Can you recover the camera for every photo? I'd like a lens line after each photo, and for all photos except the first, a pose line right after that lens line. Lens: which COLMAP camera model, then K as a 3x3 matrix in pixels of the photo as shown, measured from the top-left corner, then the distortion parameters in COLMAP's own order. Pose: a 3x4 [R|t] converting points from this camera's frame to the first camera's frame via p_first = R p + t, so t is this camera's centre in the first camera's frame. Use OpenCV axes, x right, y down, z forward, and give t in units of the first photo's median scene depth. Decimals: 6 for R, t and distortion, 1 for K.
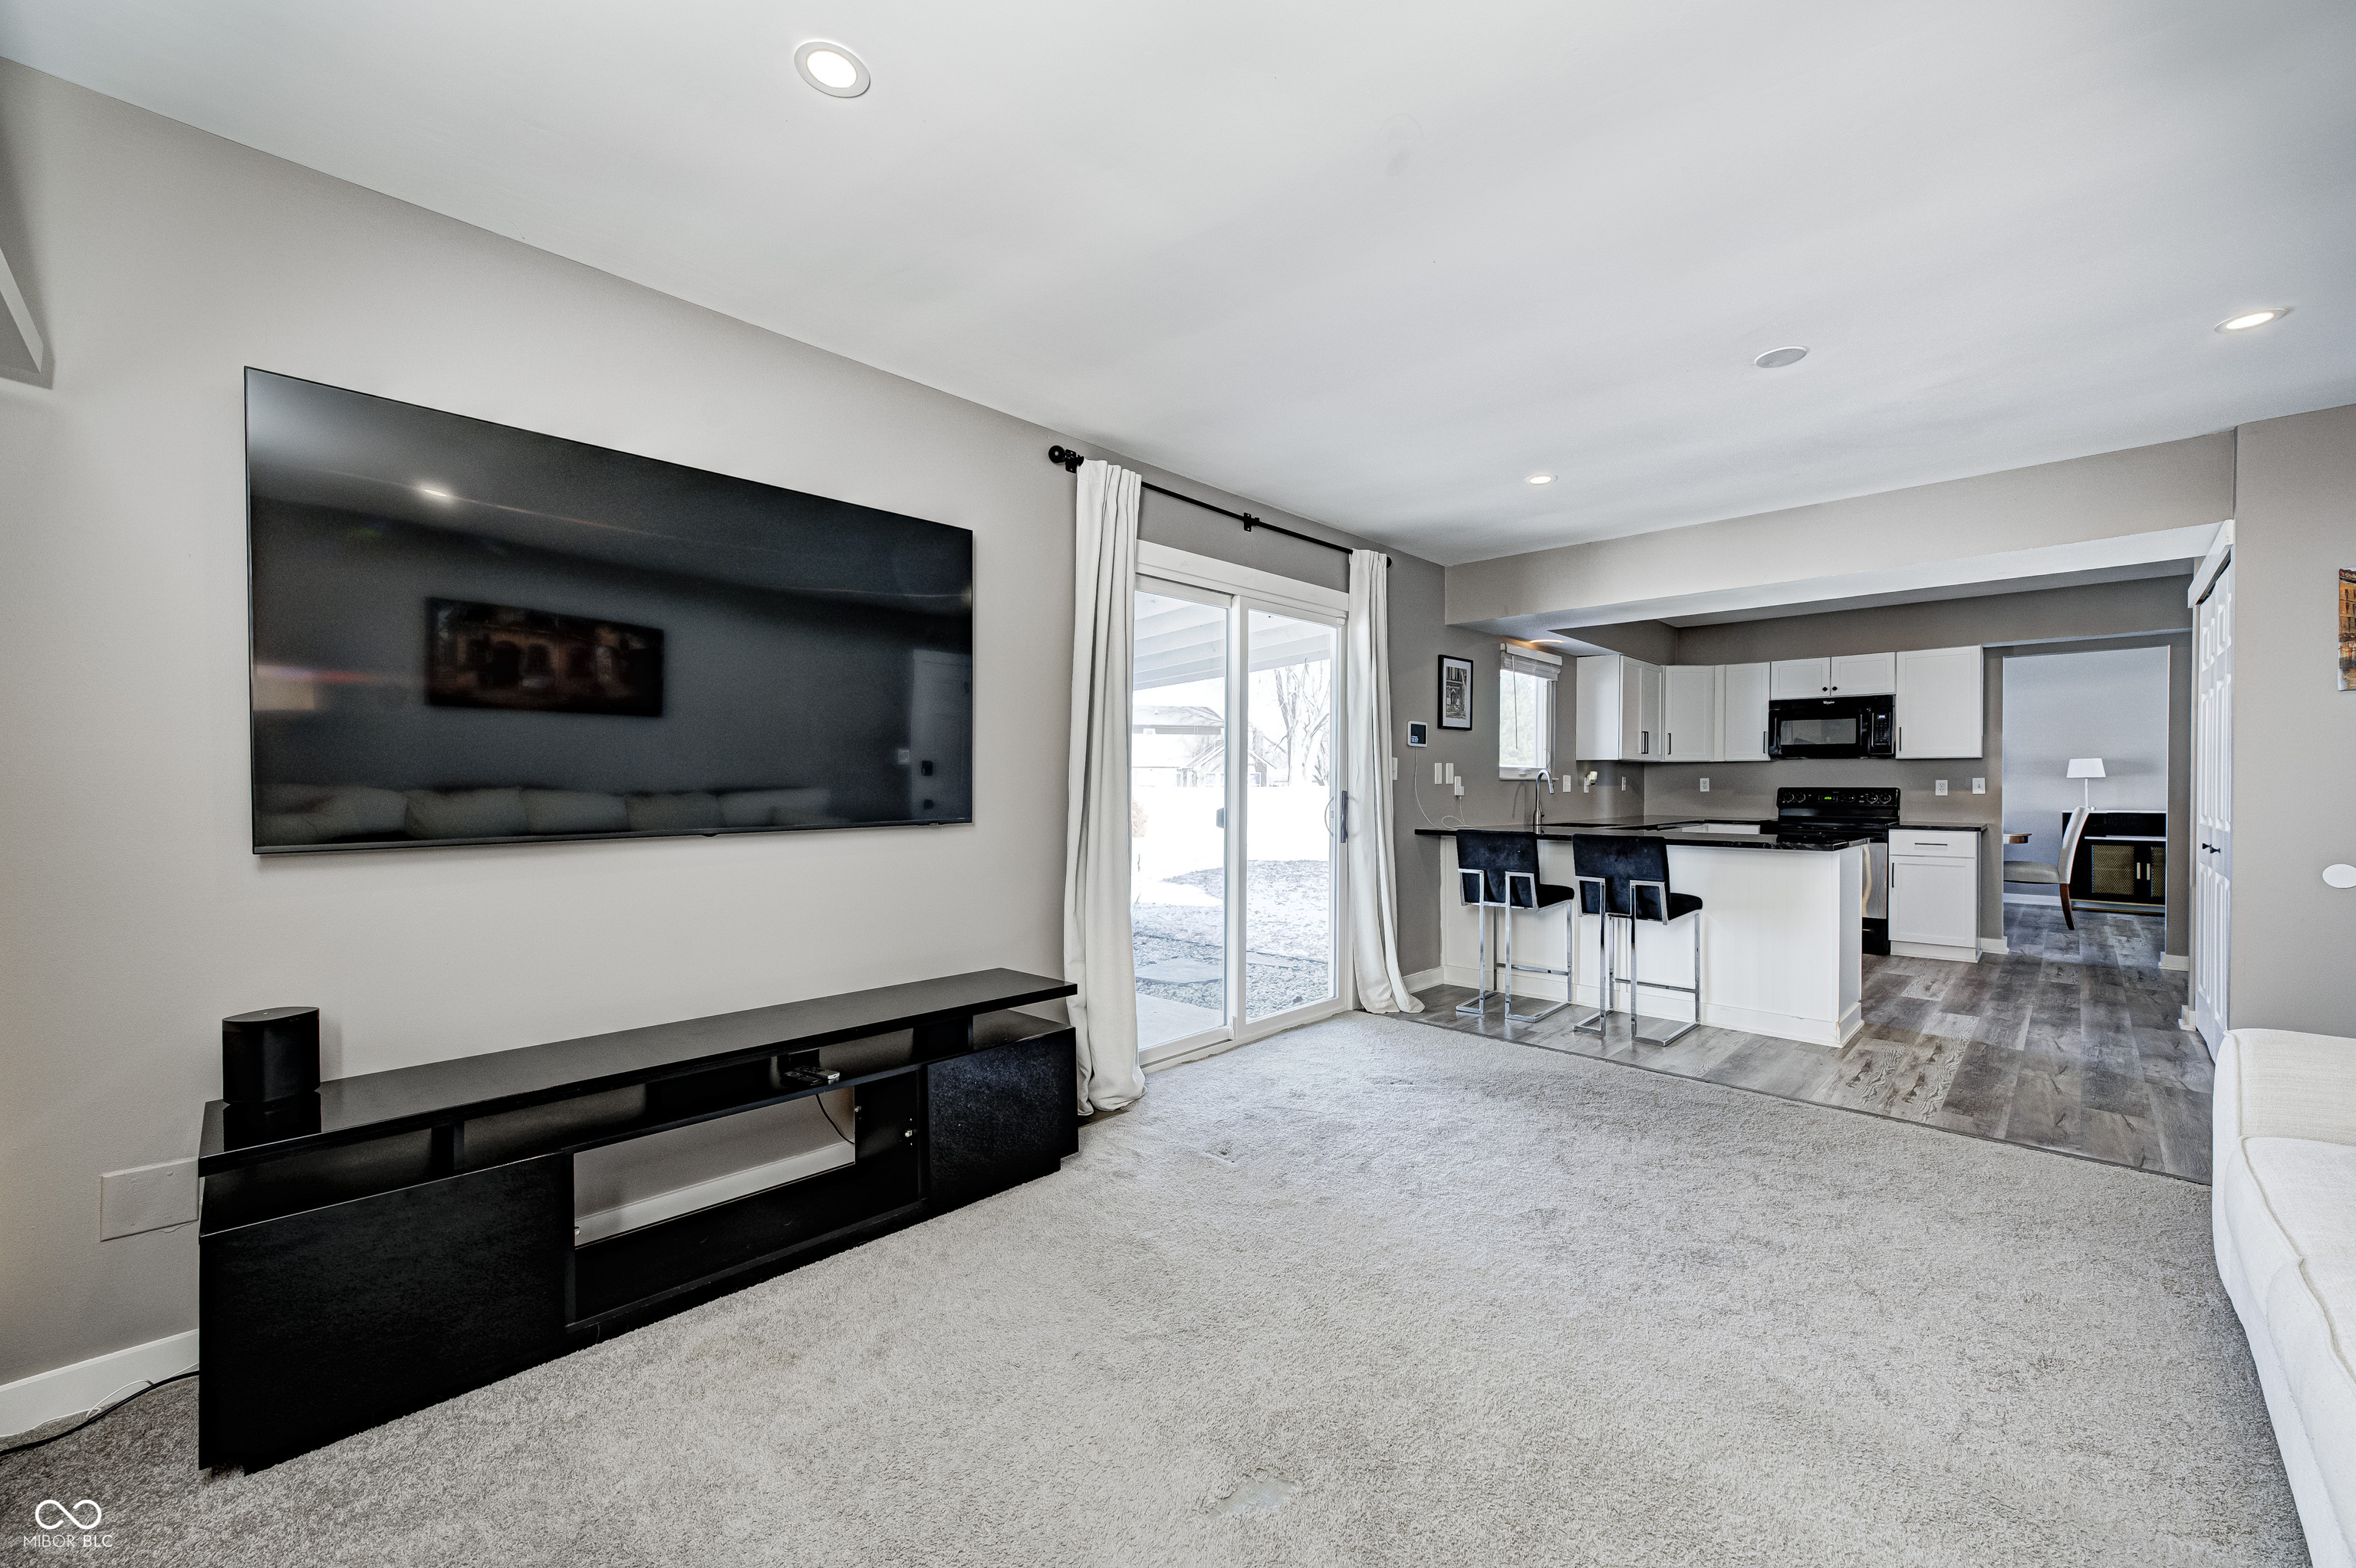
lens RADIAL K [[924.0, 0, 1187.1], [0, 924.0, 790.5], [0, 0, 1]] dist [0.001231, 0.000061]
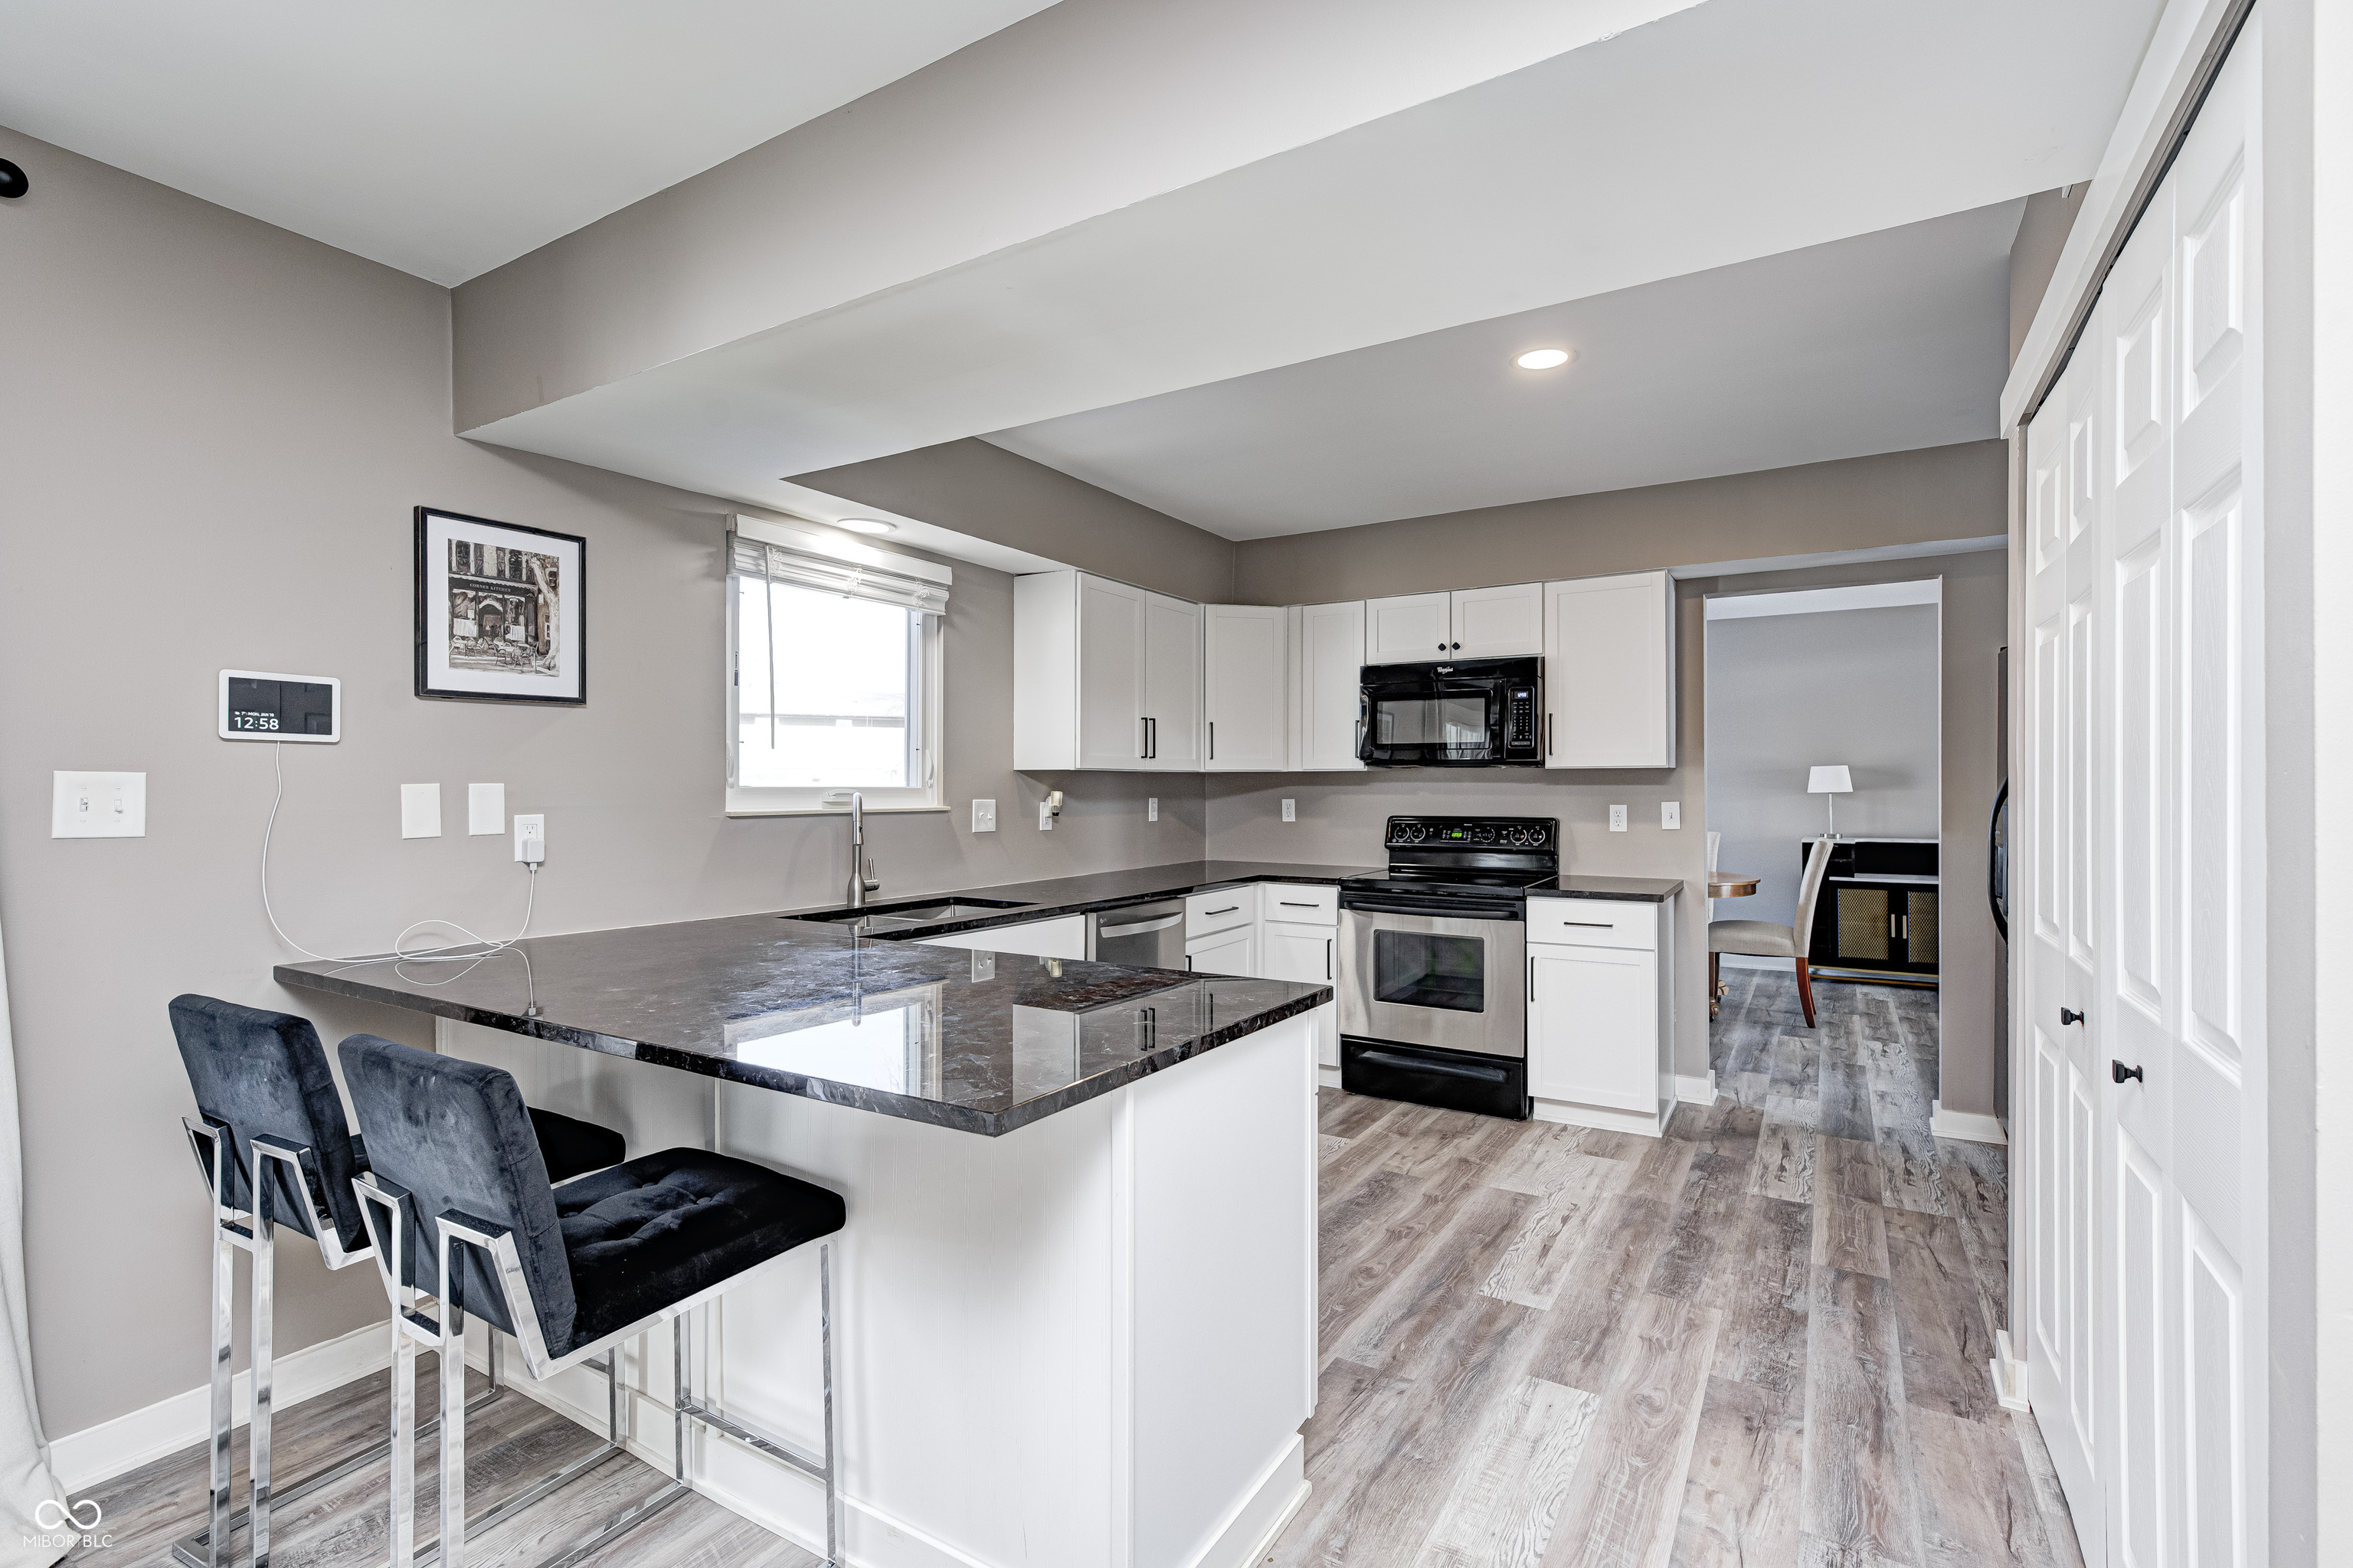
lens RADIAL K [[1066.3, 0, 1182.3], [0, 1066.3, 786.1], [0, 0, 1]] dist [-0.000068, 0.001031]
pose [[0.976220, -0.002859, 0.216763, 0.416440], [0.004561, 0.999963, -0.007354, -0.020437], [-0.216733, 0.008168, 0.976197, 0.416551]]
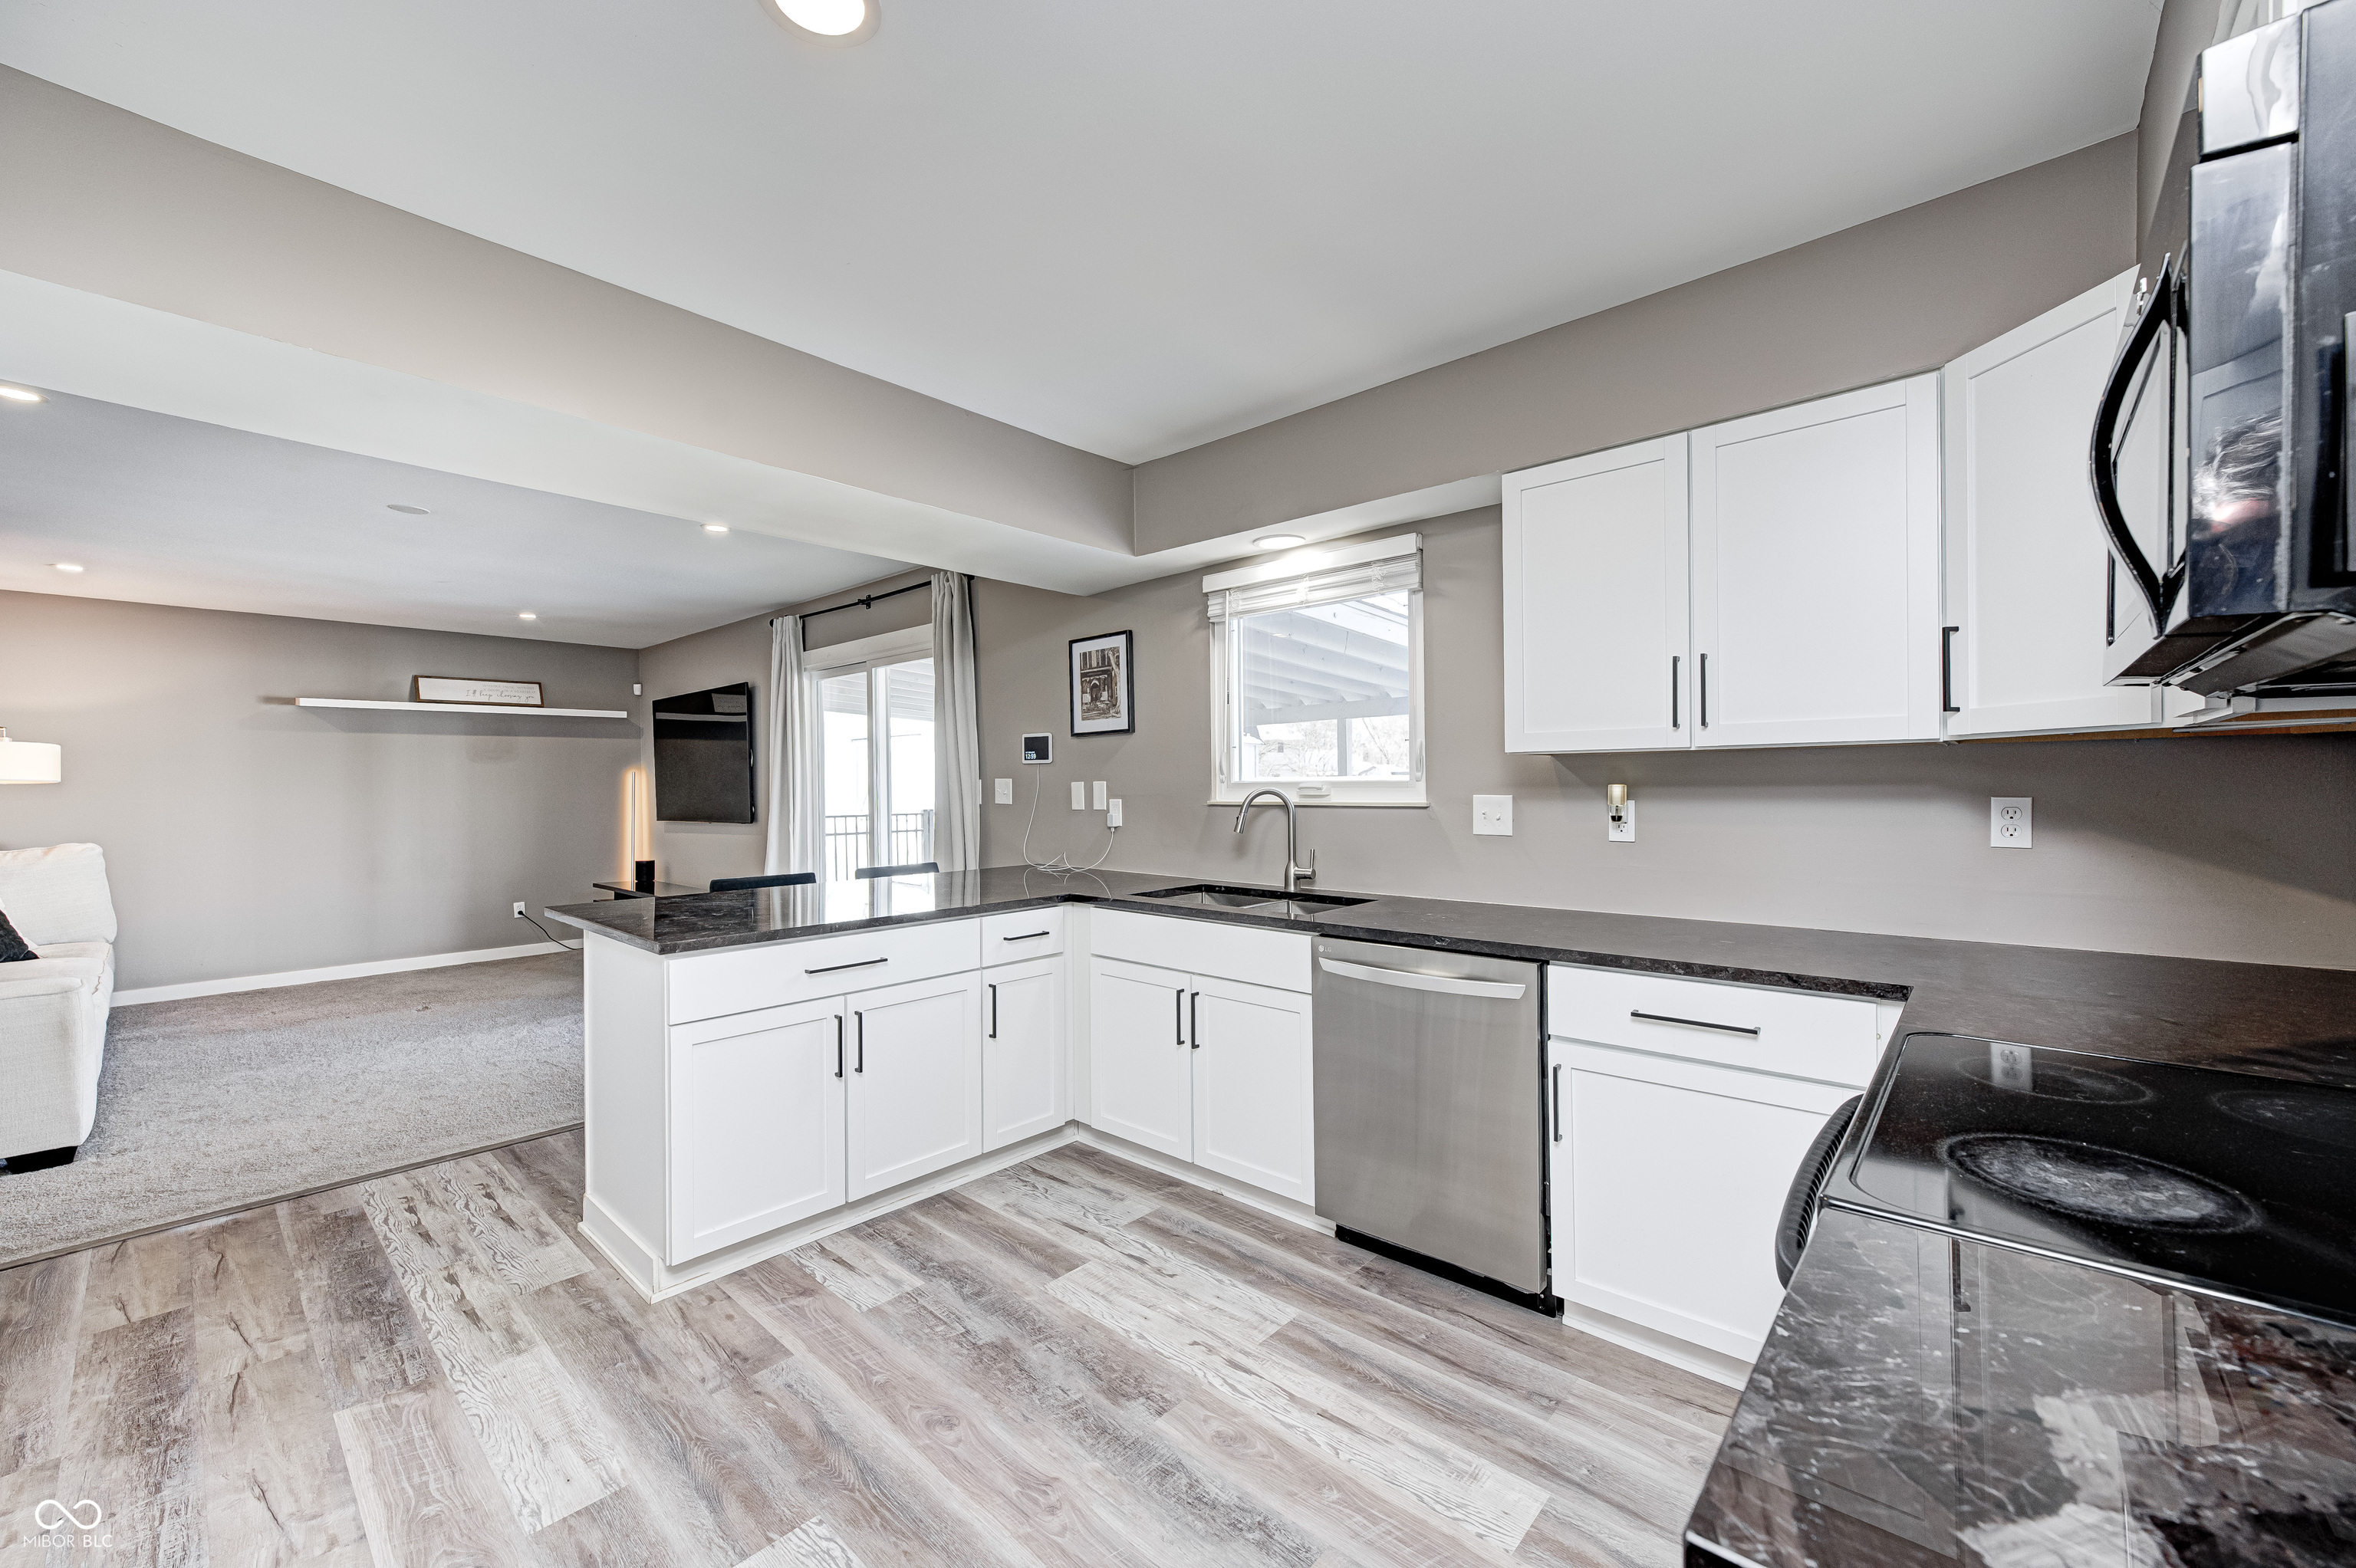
lens RADIAL K [[924.0, 0, 1175.1], [0, 924.0, 790.6], [0, 0, 1]] dist [0.001231, 0.000061]
pose [[0.029090, 0.003647, -0.999570, 0.882036], [0.000850, 0.999993, 0.003674, -0.021592], [0.999576, -0.000956, 0.029087, 0.900978]]
